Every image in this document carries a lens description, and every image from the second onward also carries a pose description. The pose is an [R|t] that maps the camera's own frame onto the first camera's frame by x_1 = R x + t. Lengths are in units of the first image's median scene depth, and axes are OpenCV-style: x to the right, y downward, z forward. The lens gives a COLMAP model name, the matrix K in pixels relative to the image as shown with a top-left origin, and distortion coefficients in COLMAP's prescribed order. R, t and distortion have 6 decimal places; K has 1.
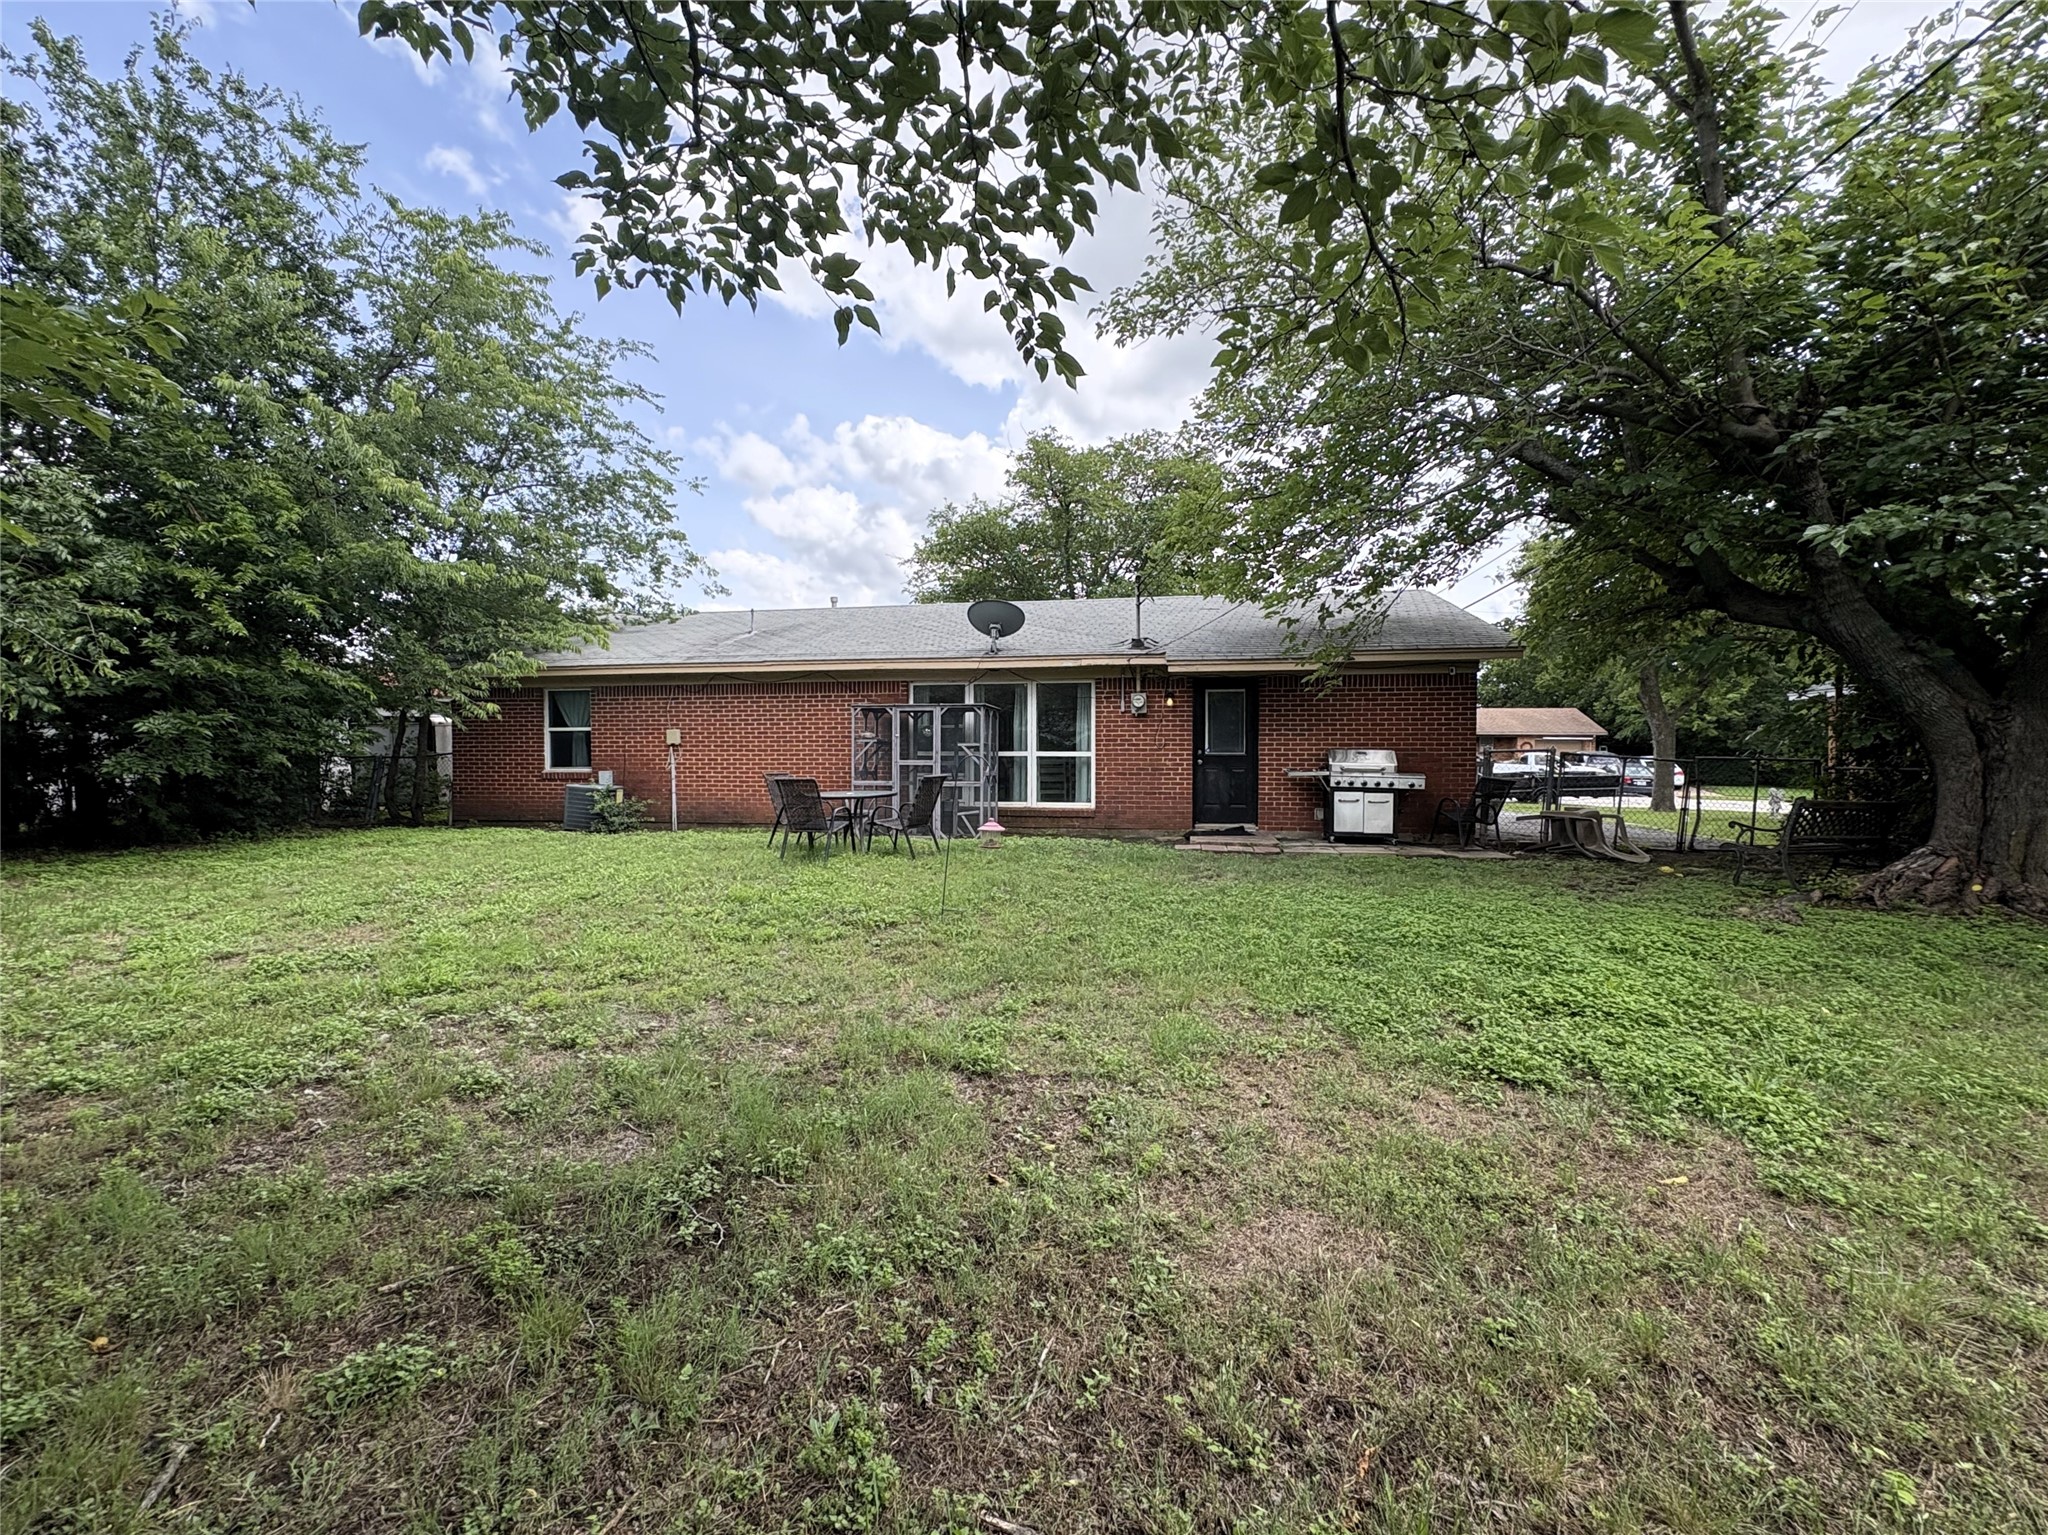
lens RADIAL K [[865.0, 0, 1023.7], [0, 865.0, 755.8], [0, 0, 1]] dist [-0.002701, 0.000150]
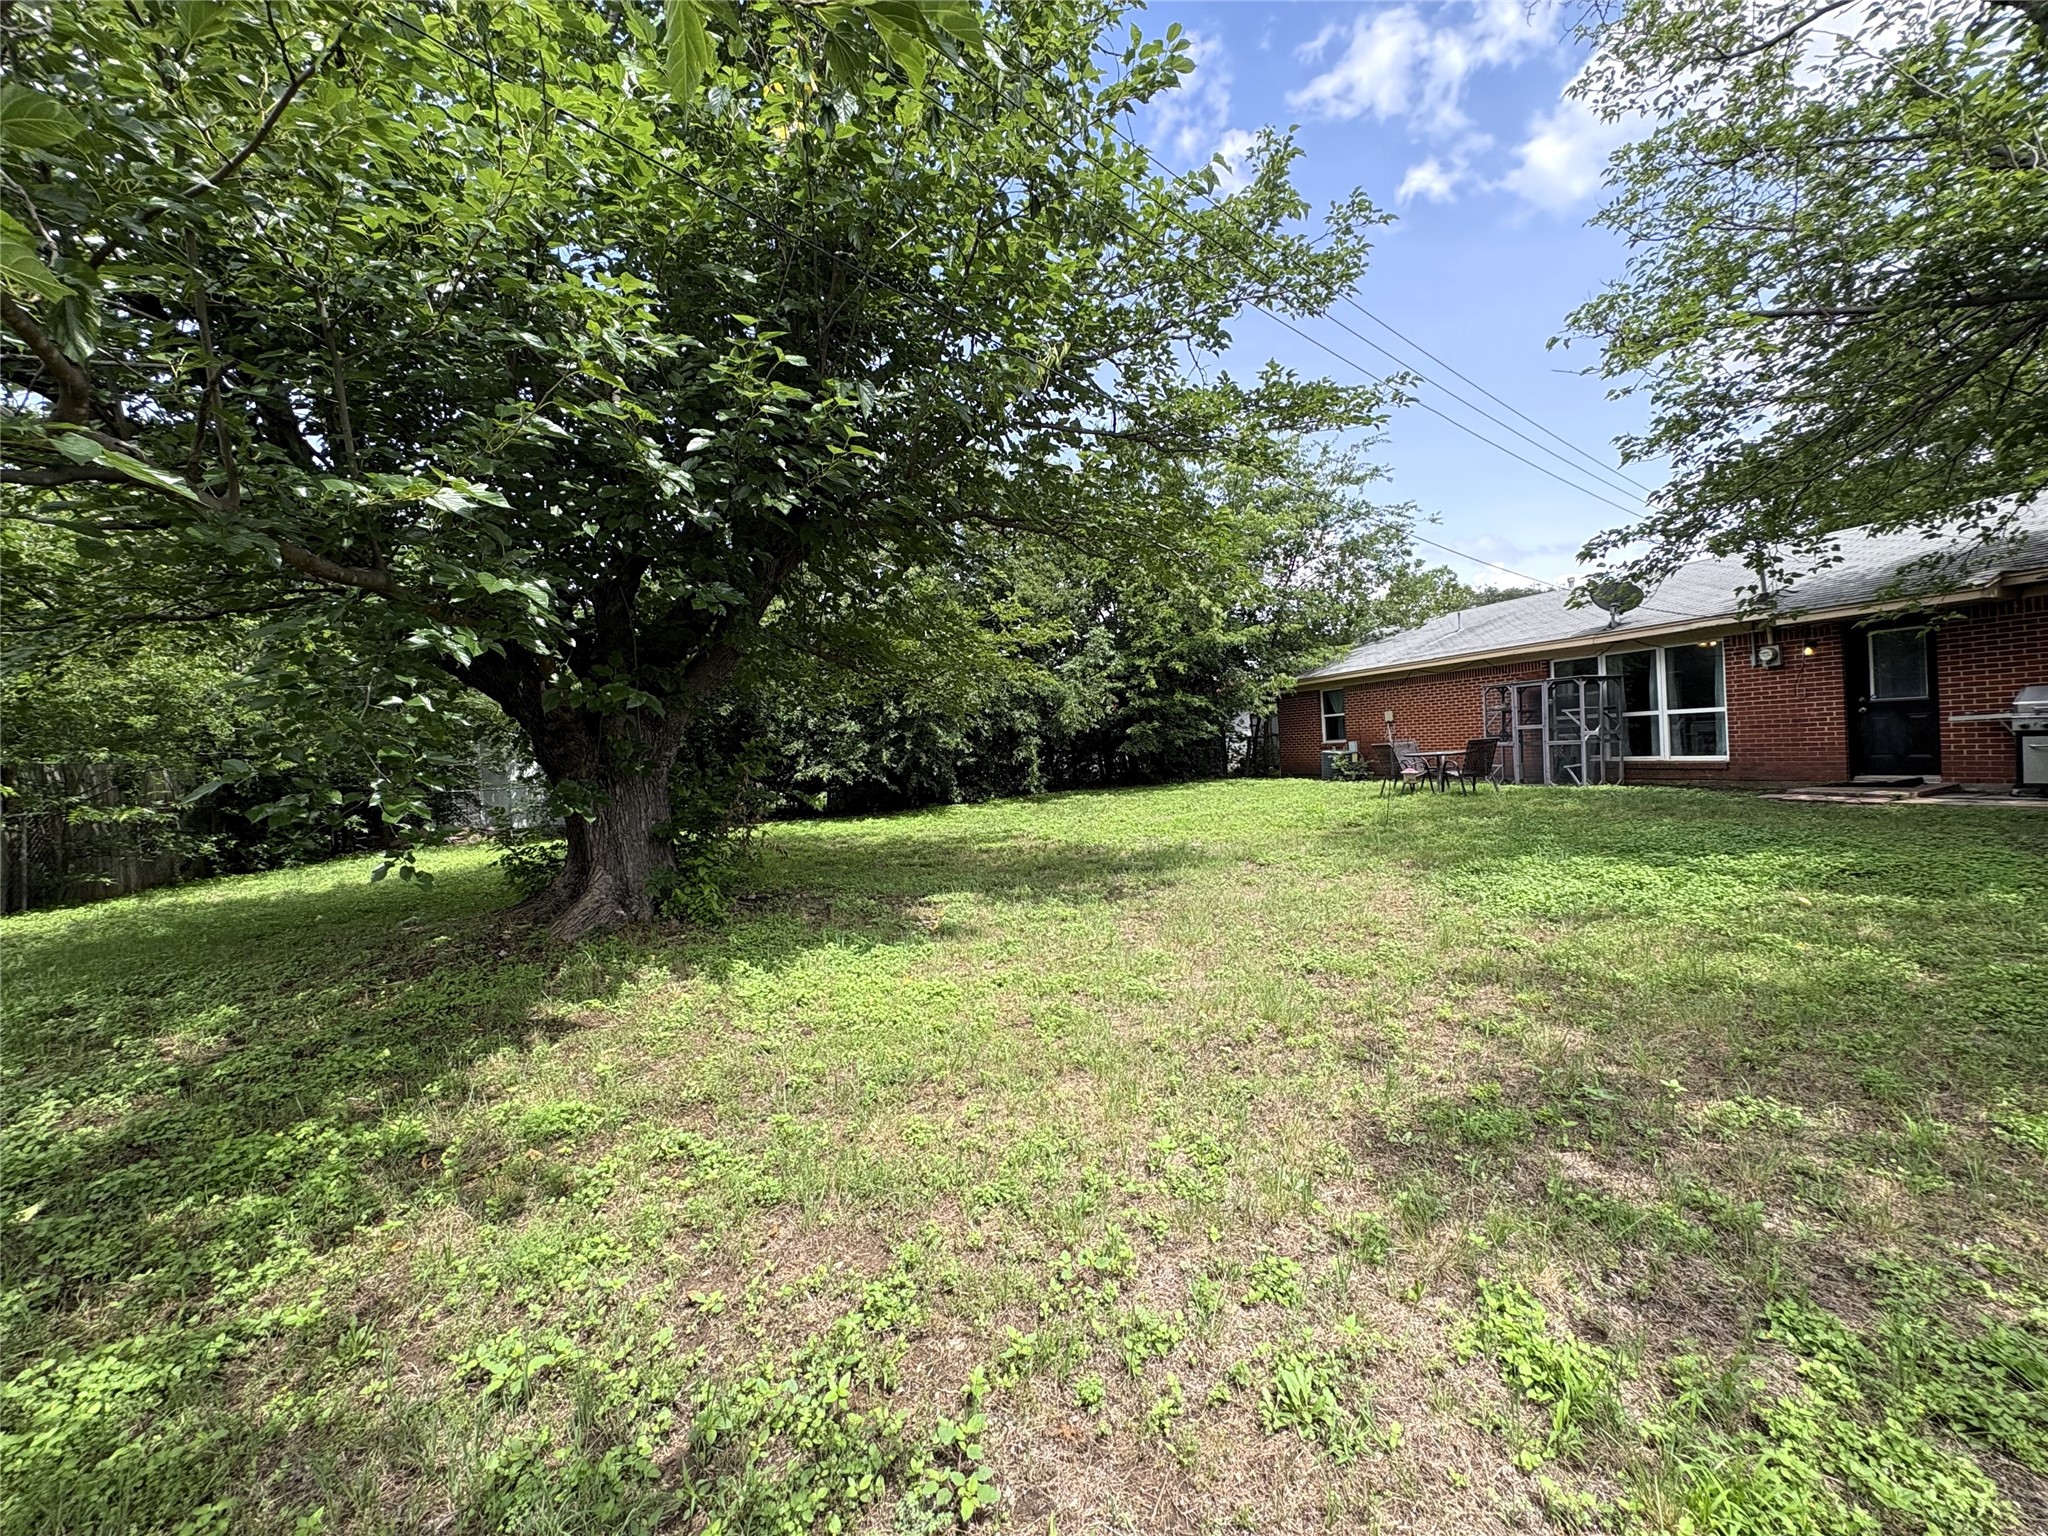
lens RADIAL K [[816.9, 0, 1026.8], [0, 816.9, 765.7], [0, 0, 1]] dist [0.003224, -0.000170]
pose [[0.498917, -0.010154, -0.866590, 0.520055], [0.057548, 0.998113, 0.021437, -0.003720], [0.864737, -0.060565, 0.498560, -0.233213]]
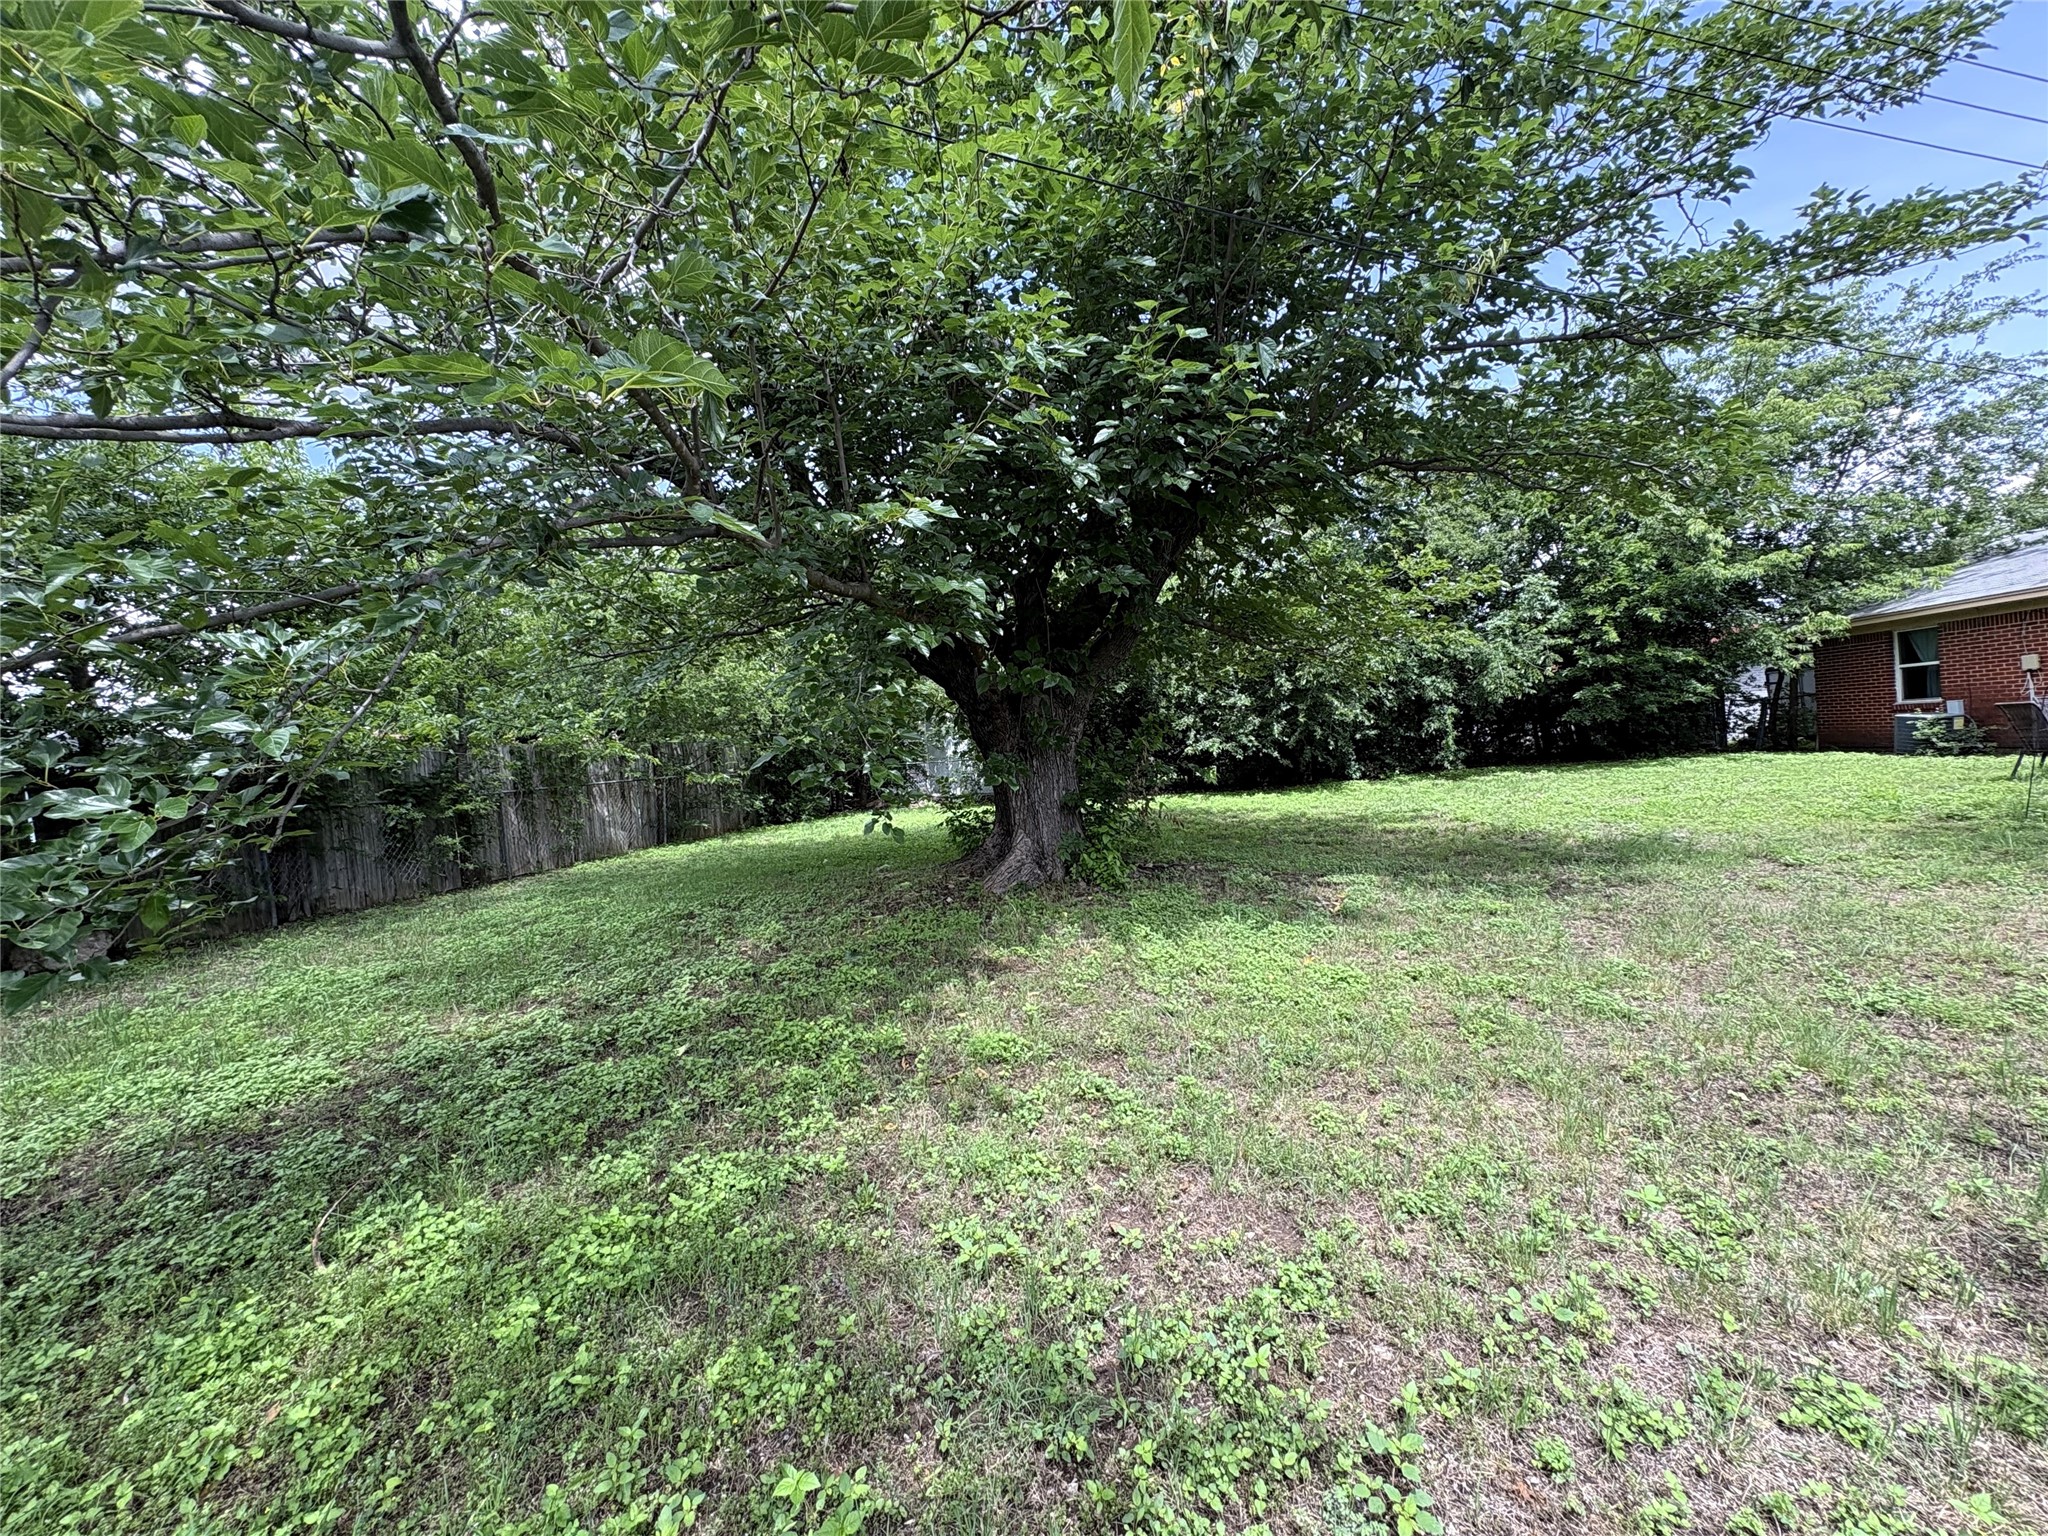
lens RADIAL K [[816.9, 0, 1027.1], [0, 816.9, 766.1], [0, 0, 1]] dist [0.003224, -0.000170]
pose [[0.058188, 0.019519, -0.998115, 0.518111], [0.067917, 0.997415, 0.023464, -0.003532], [0.995993, -0.069154, 0.056712, -0.237404]]
